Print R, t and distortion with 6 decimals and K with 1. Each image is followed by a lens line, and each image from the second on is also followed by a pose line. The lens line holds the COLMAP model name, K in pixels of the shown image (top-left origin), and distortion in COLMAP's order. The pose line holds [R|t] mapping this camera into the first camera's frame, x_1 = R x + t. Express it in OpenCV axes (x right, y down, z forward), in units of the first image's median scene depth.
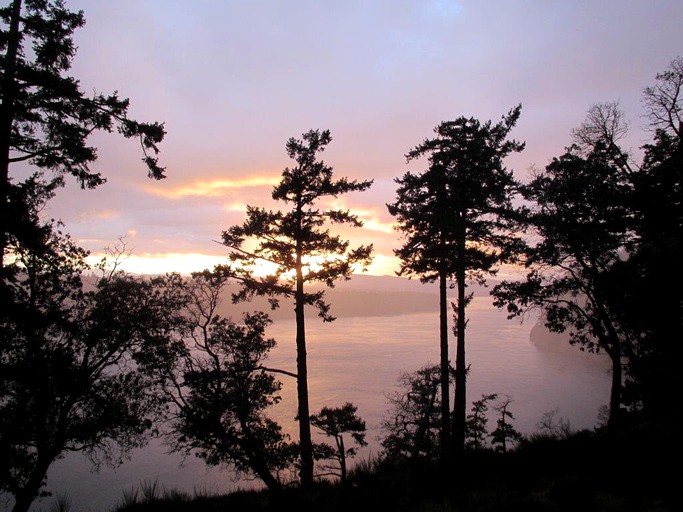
lens RADIAL K [[563.9, 0, 341.5], [0, 563.9, 256.0], [0, 0, 1]] dist [0.002480, 0.002079]
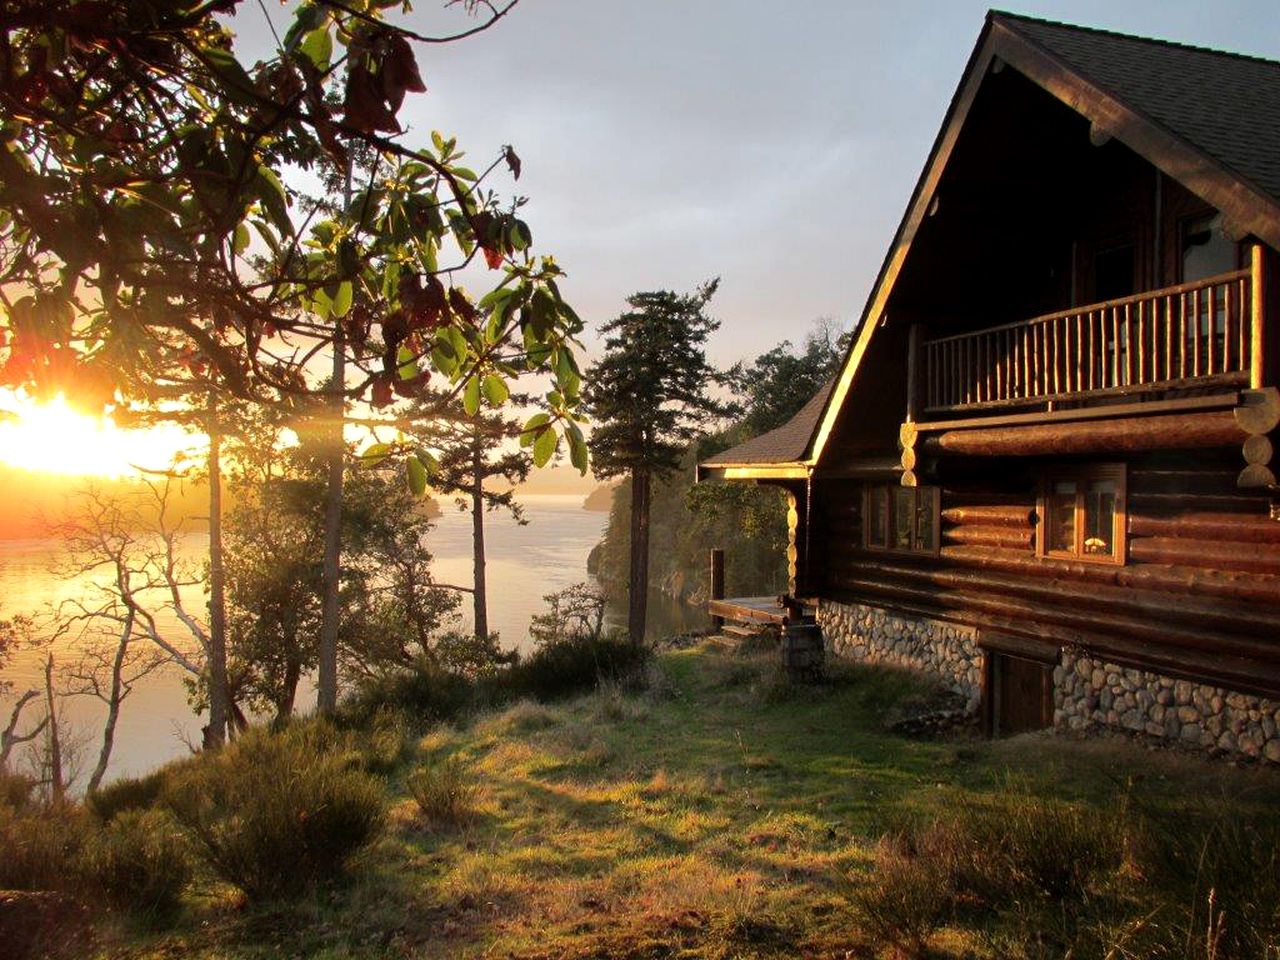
lens RADIAL K [[1056.8, 0, 640.0], [0, 1056.8, 480.0], [0, 0, 1]] dist [0.002480, 0.002079]
pose [[0.927843, 0.019891, 0.372440, -0.389697], [-0.042857, 0.997648, 0.053486, -0.040153], [-0.370500, -0.065588, 0.926514, -0.471614]]
